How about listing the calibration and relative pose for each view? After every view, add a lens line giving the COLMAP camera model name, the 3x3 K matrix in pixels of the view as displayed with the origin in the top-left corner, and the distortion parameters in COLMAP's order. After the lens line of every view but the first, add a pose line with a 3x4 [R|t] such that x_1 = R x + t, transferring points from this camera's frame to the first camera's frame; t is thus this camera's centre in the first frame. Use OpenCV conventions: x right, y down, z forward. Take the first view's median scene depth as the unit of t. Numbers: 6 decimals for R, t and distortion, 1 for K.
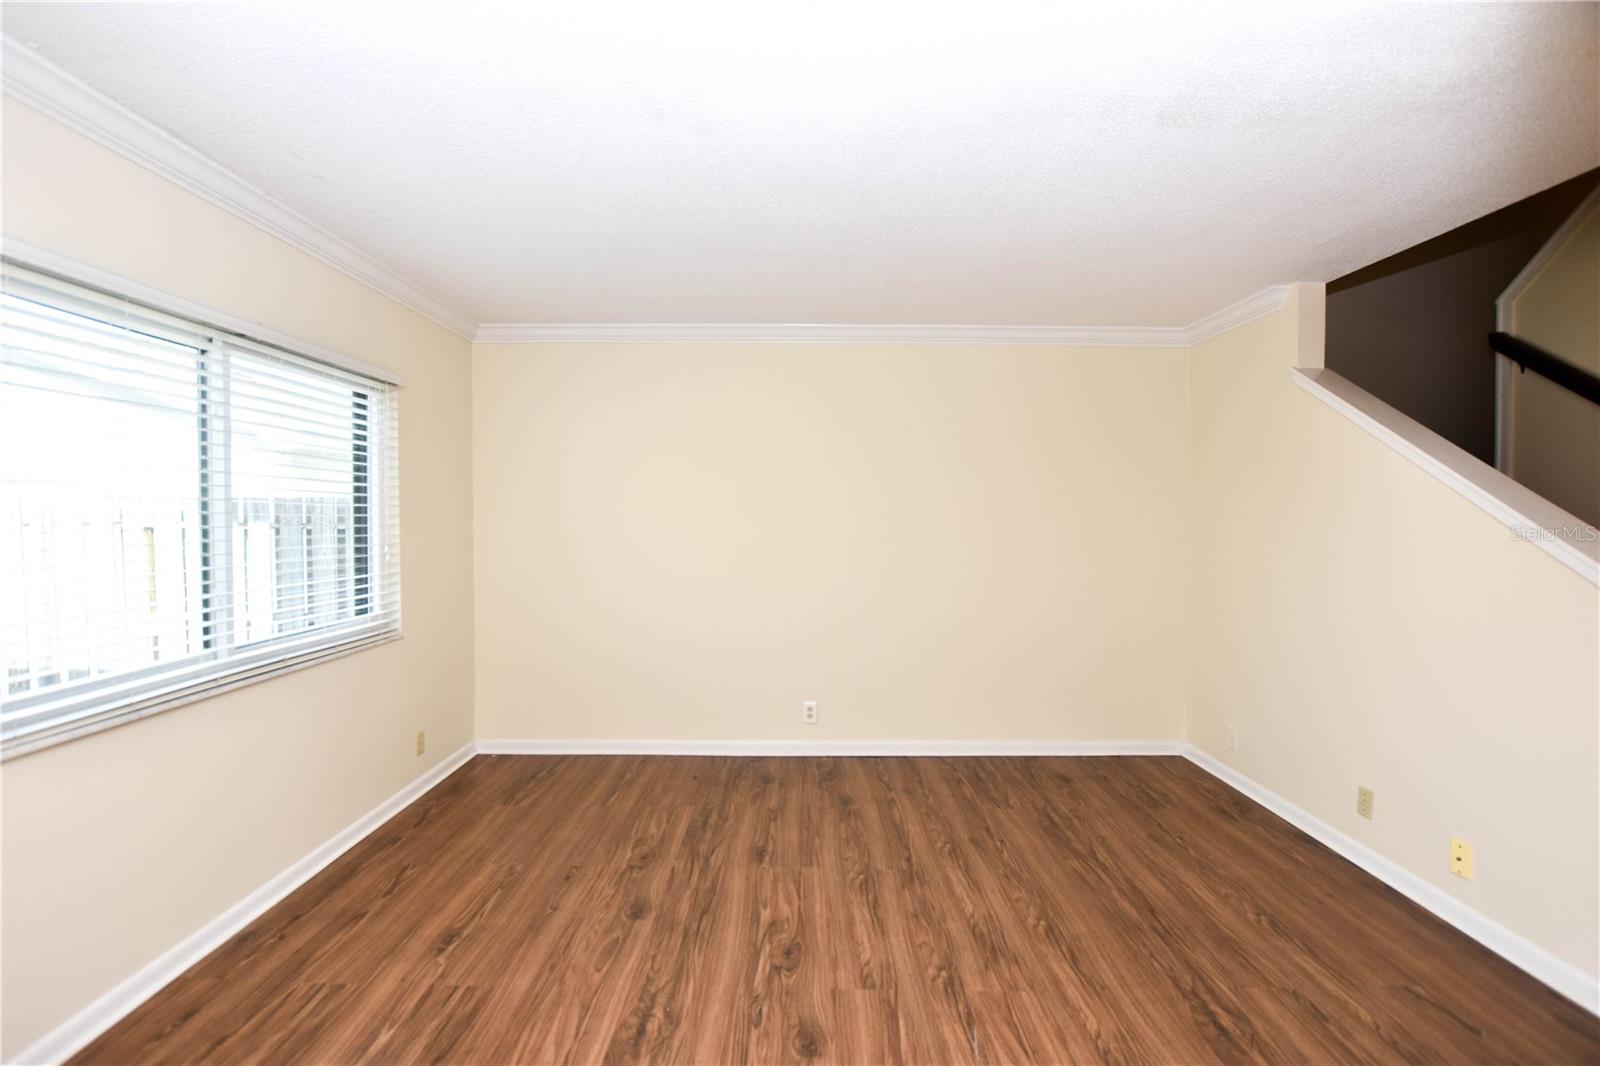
lens RADIAL K [[714.0, 0, 793.7], [0, 714.0, 531.0], [0, 0, 1]] dist [-0.026113, 0.000493]
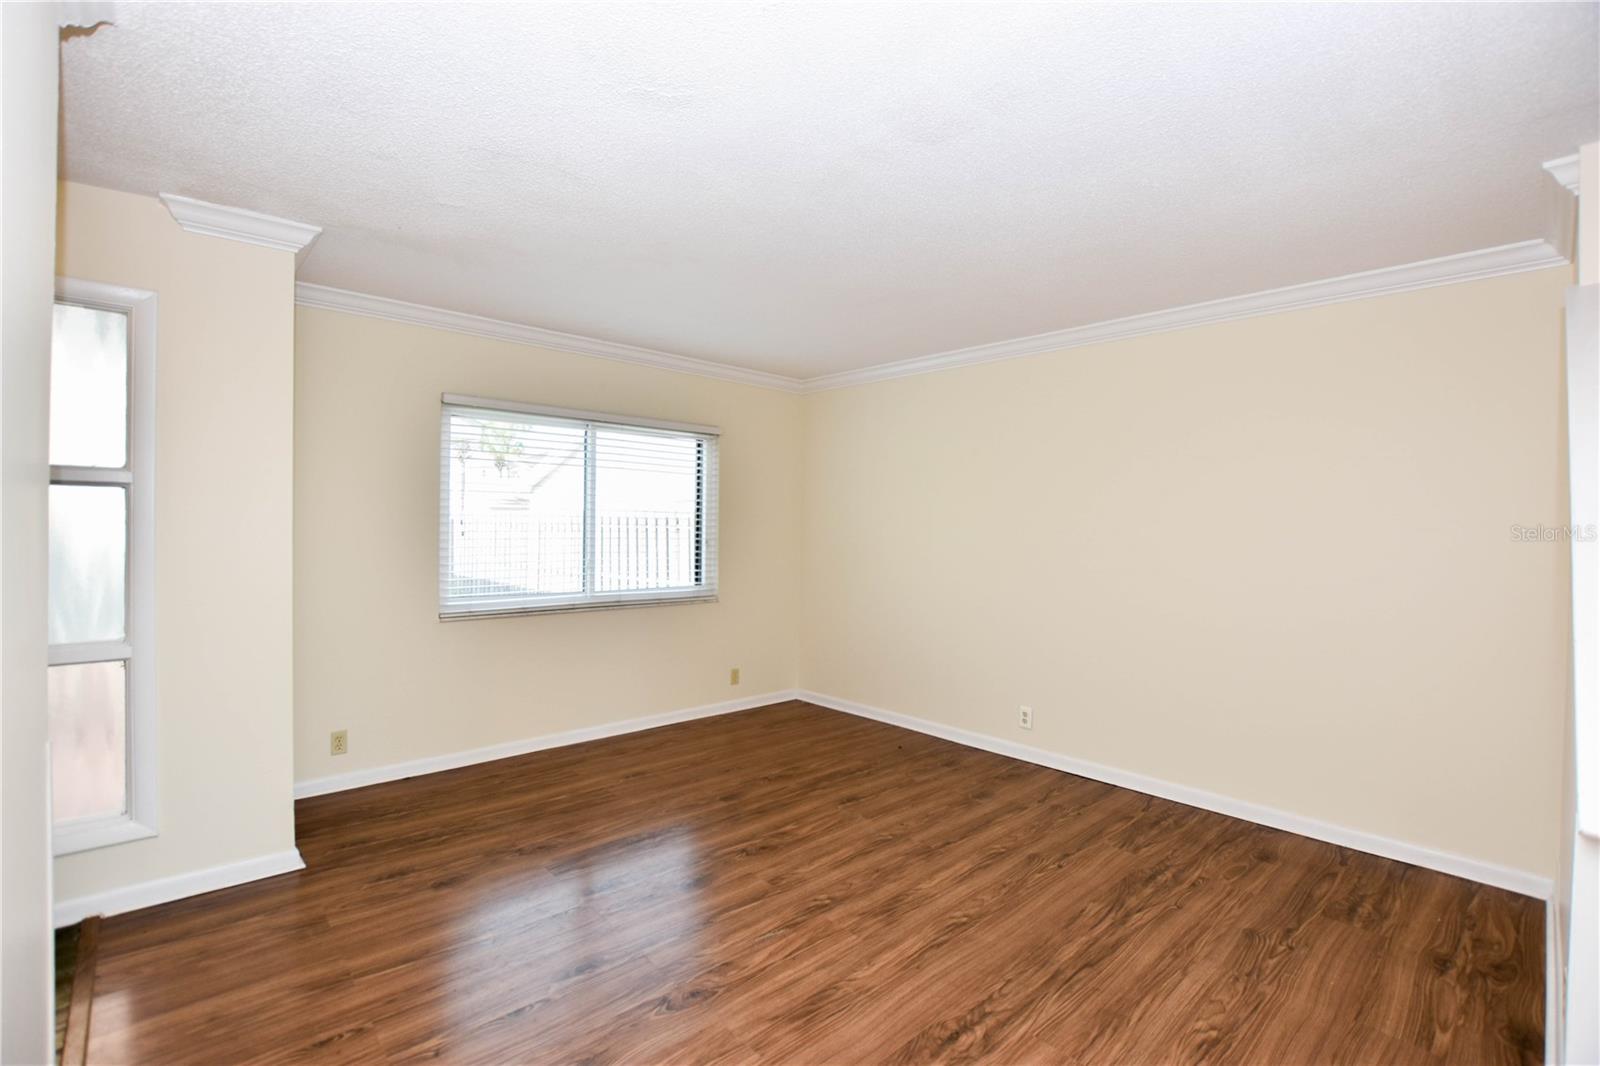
lens RADIAL K [[712.1, 0, 790.0], [0, 712.1, 532.9], [0, 0, 1]] dist [-0.027239, 0.001419]
pose [[0.675722, 0.012753, -0.737046, 0.889169], [-0.026517, 0.999624, -0.007014, 0.015167], [0.736680, 0.024284, 0.675806, 0.116138]]
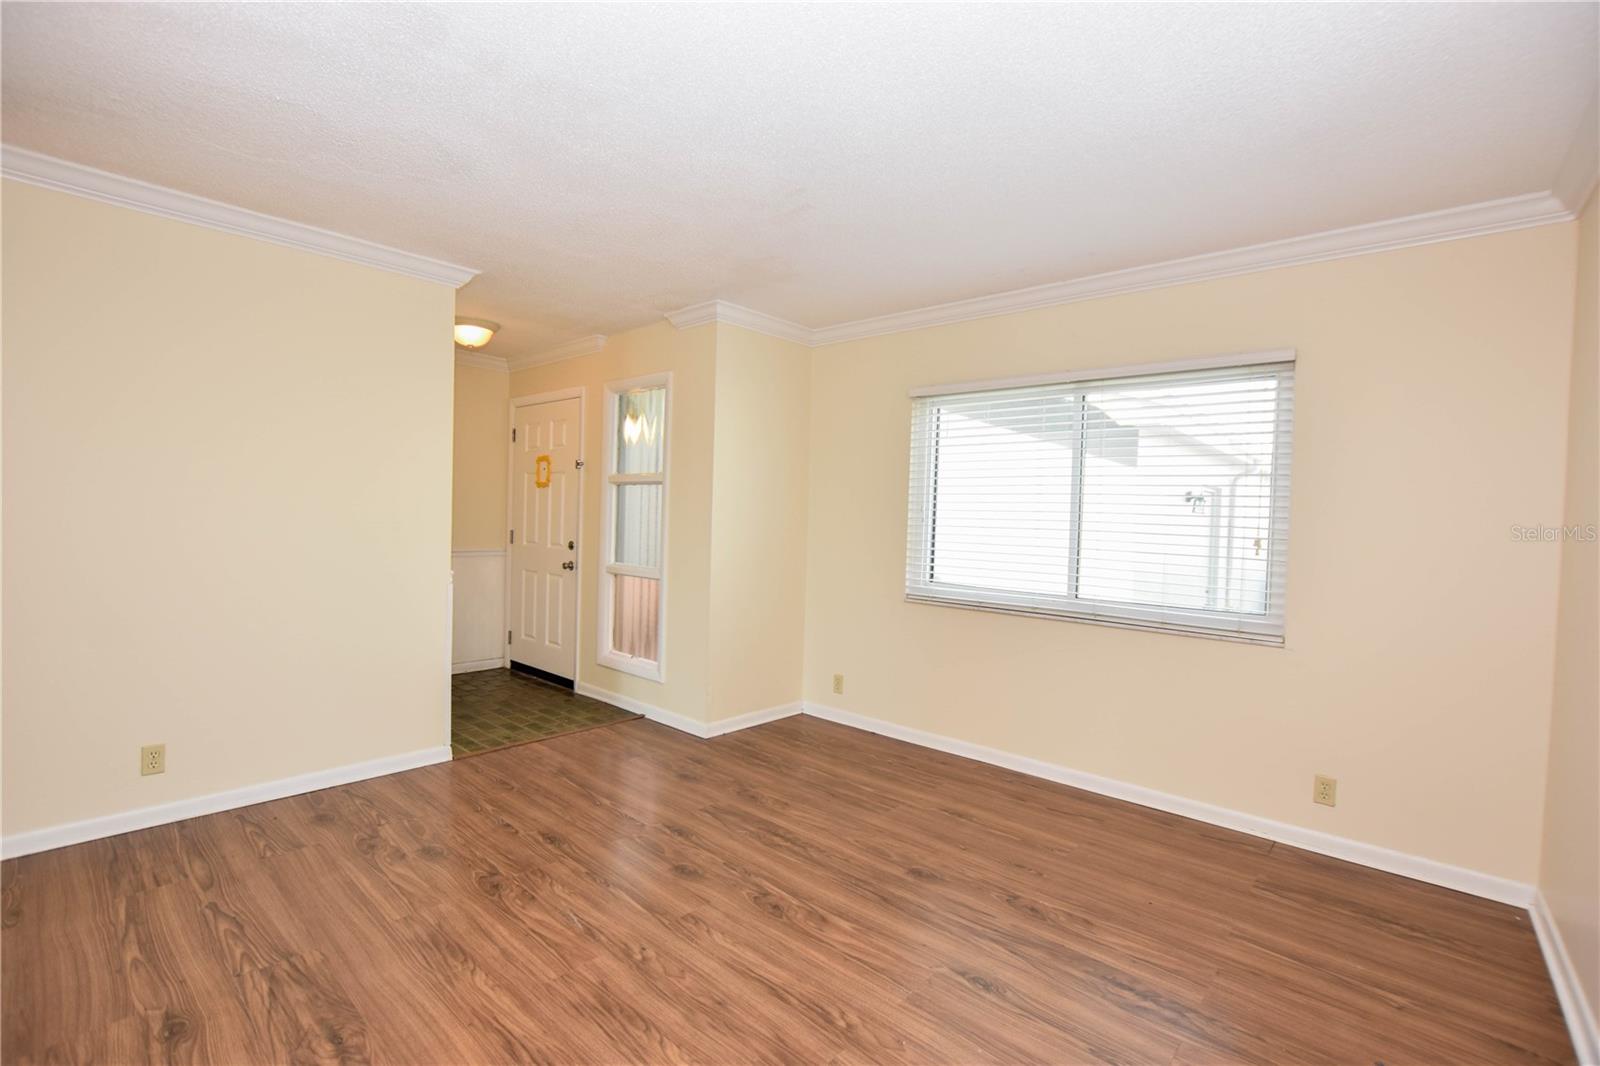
lens RADIAL K [[712.1, 0, 790.0], [0, 712.1, 532.9], [0, 0, 1]] dist [-0.027239, 0.001419]
pose [[-0.664307, -0.008553, -0.747411, 0.675775], [-0.050803, 0.998139, 0.033733, 0.013780], [0.745731, 0.060380, -0.663506, 1.494779]]
